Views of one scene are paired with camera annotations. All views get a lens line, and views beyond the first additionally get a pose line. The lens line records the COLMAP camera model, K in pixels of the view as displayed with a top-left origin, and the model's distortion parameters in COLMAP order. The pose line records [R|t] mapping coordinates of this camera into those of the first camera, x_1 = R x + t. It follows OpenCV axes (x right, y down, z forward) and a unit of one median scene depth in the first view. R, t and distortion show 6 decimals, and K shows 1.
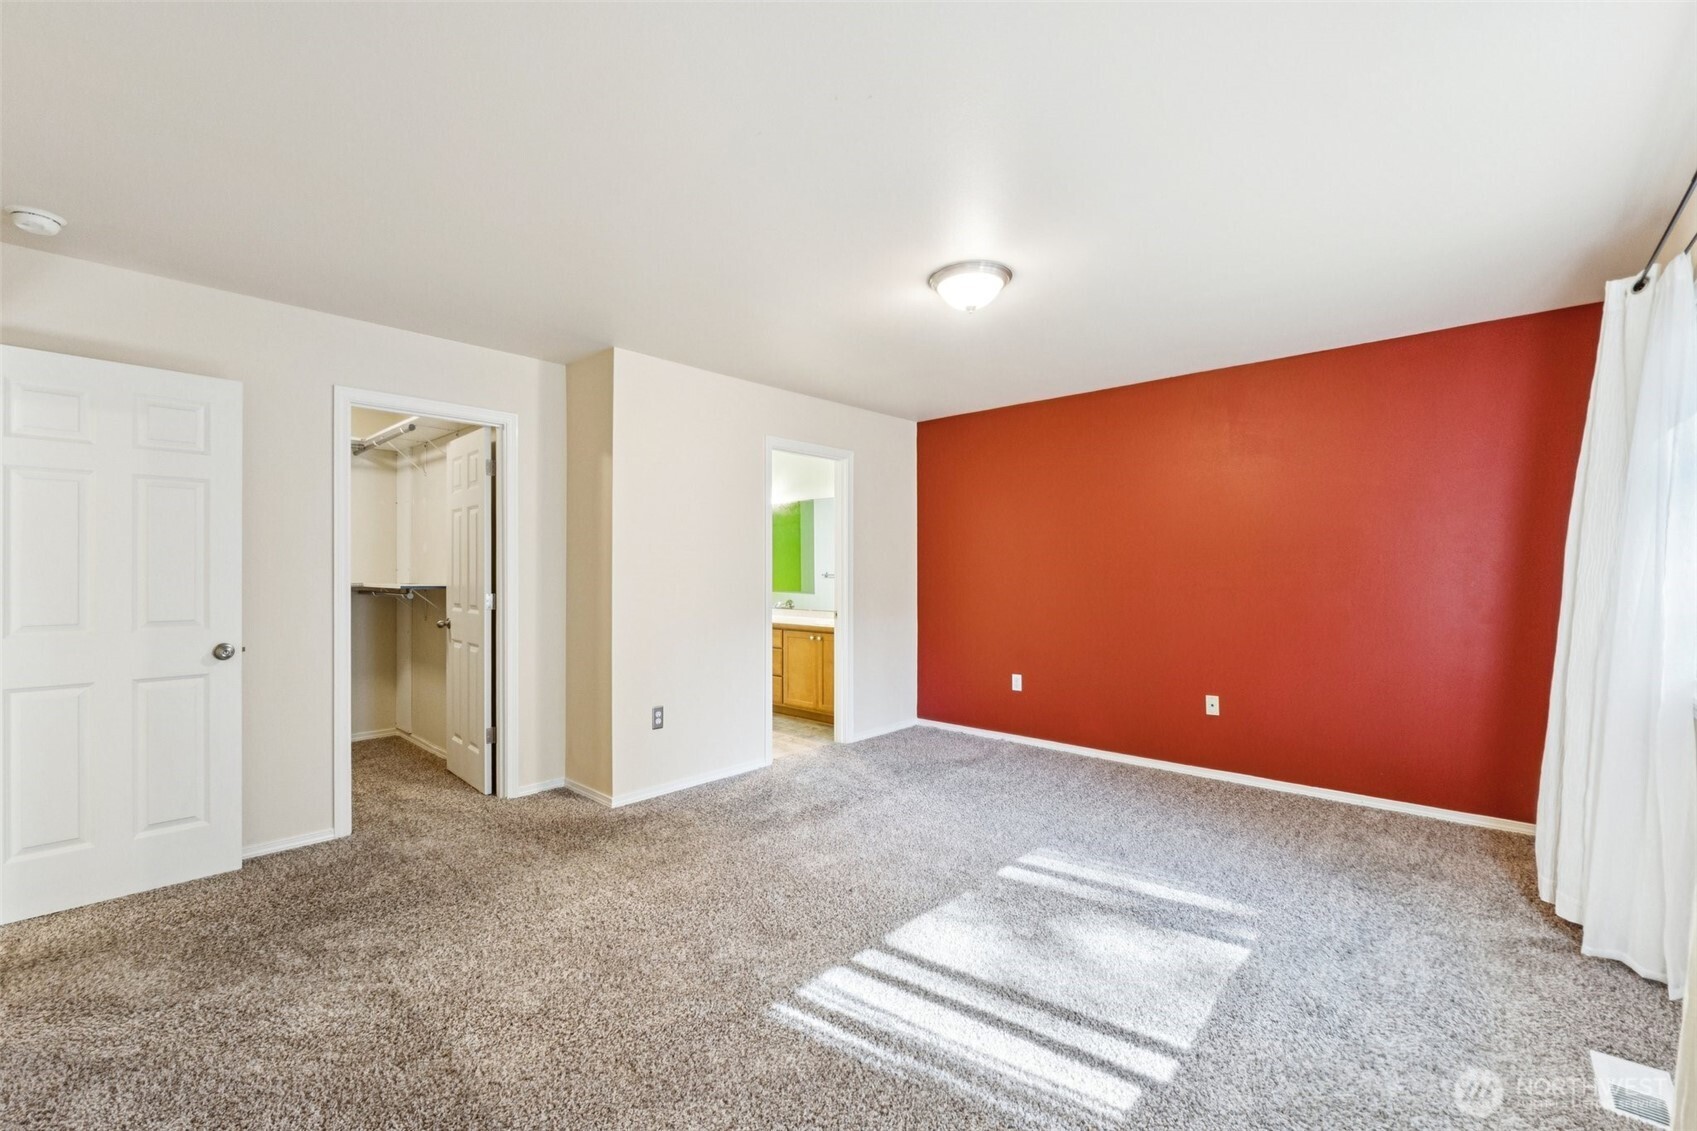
lens RADIAL K [[726.3, 0, 848.5], [0, 726.3, 565.5], [0, 0, 1]] dist [-0.014008, -0.000008]
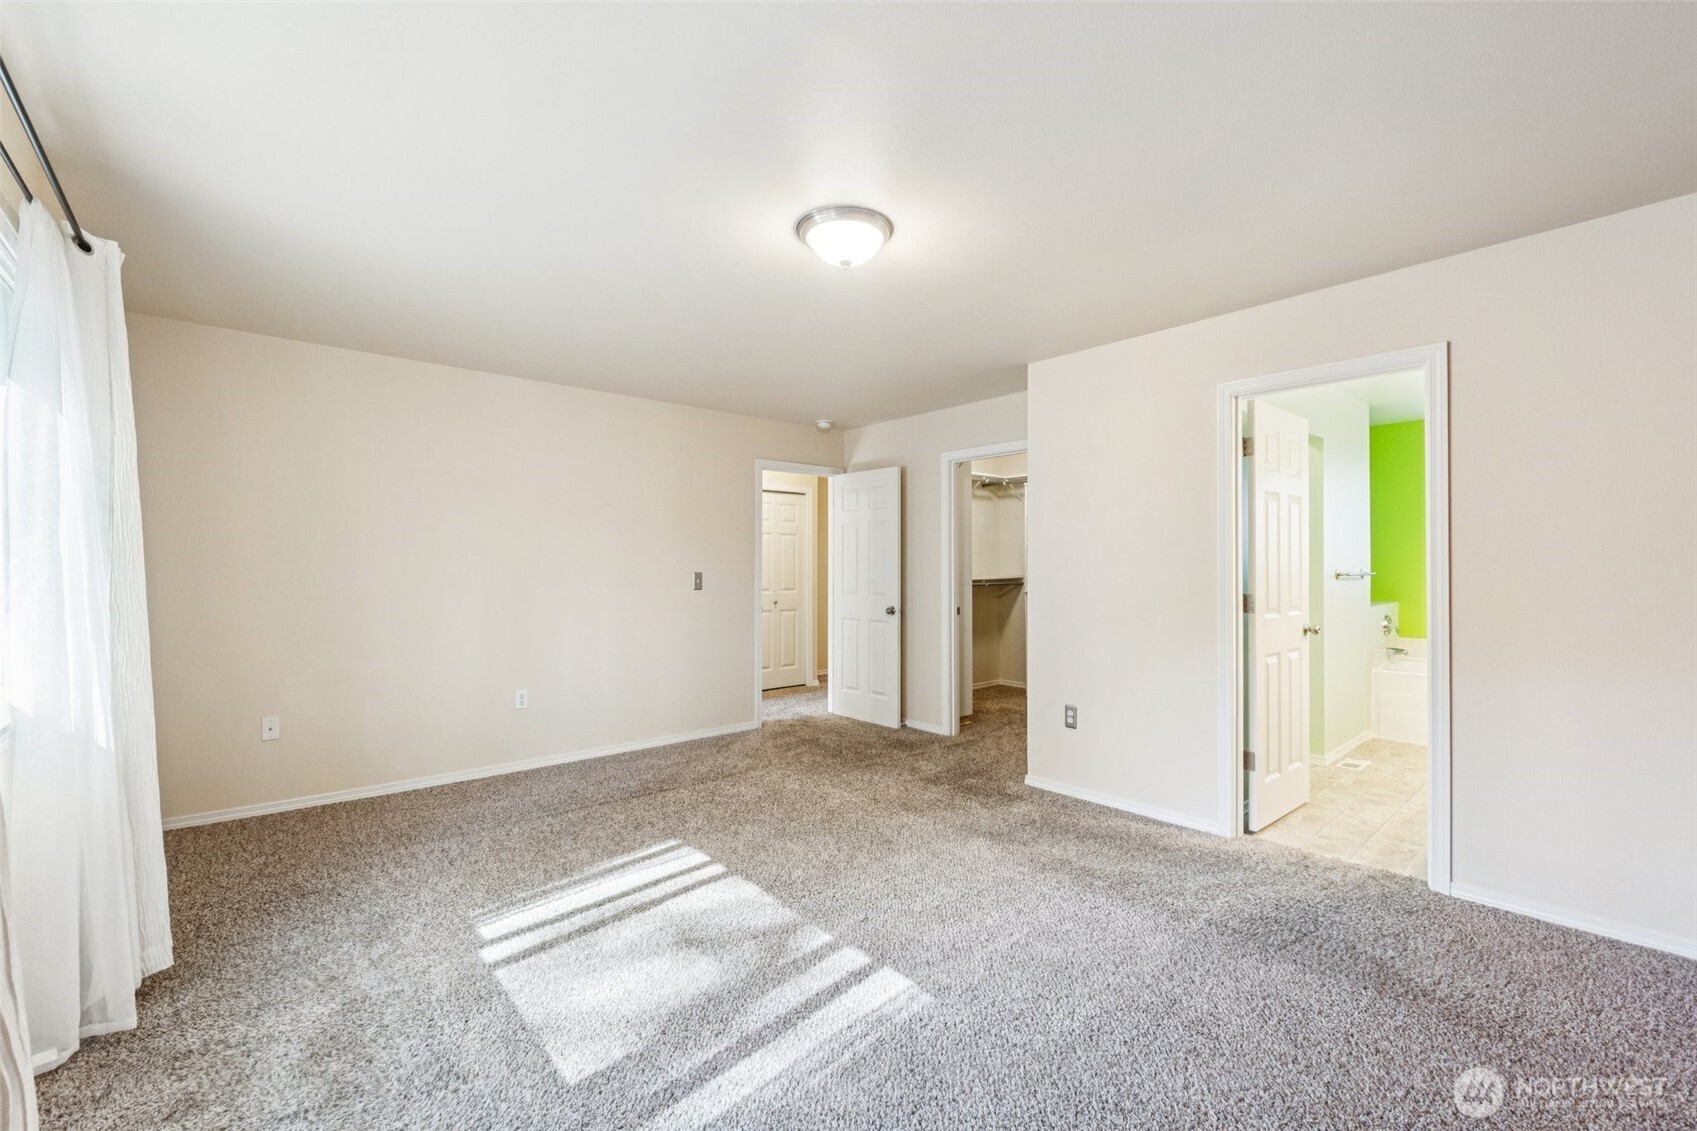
lens RADIAL K [[715.6, 0, 848.5], [0, 715.6, 565.5], [0, 0, 1]] dist [-0.015374, -0.000035]
pose [[-0.134161, -0.005613, -0.990944, 0.974142], [0.005671, 0.999963, -0.006431, 0.011909], [0.990943, -0.006483, -0.134125, 1.096716]]
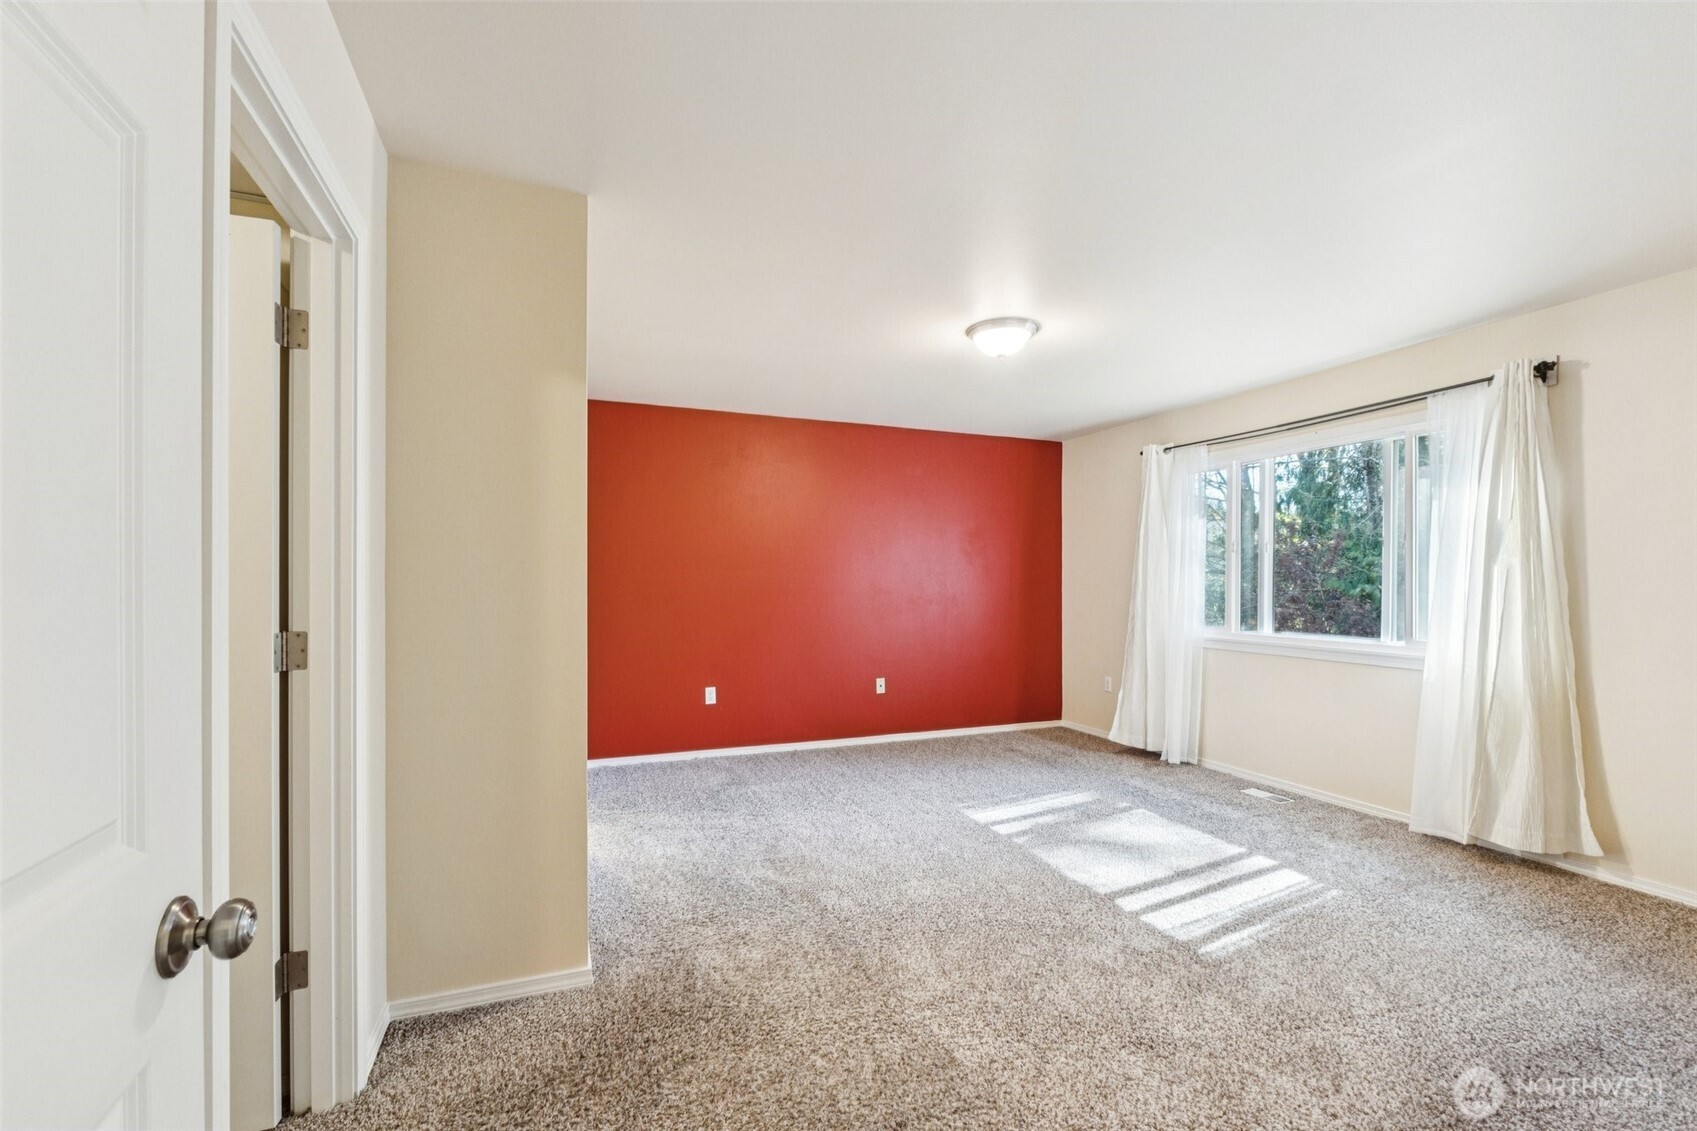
lens RADIAL K [[715.6, 0, 848.5], [0, 715.6, 565.5], [0, 0, 1]] dist [-0.015374, -0.000035]
pose [[0.432998, 0.014924, 0.901271, -0.990974], [-0.006360, 0.999889, -0.013502, -0.008358], [-0.901373, 0.000115, 0.433044, 0.707157]]
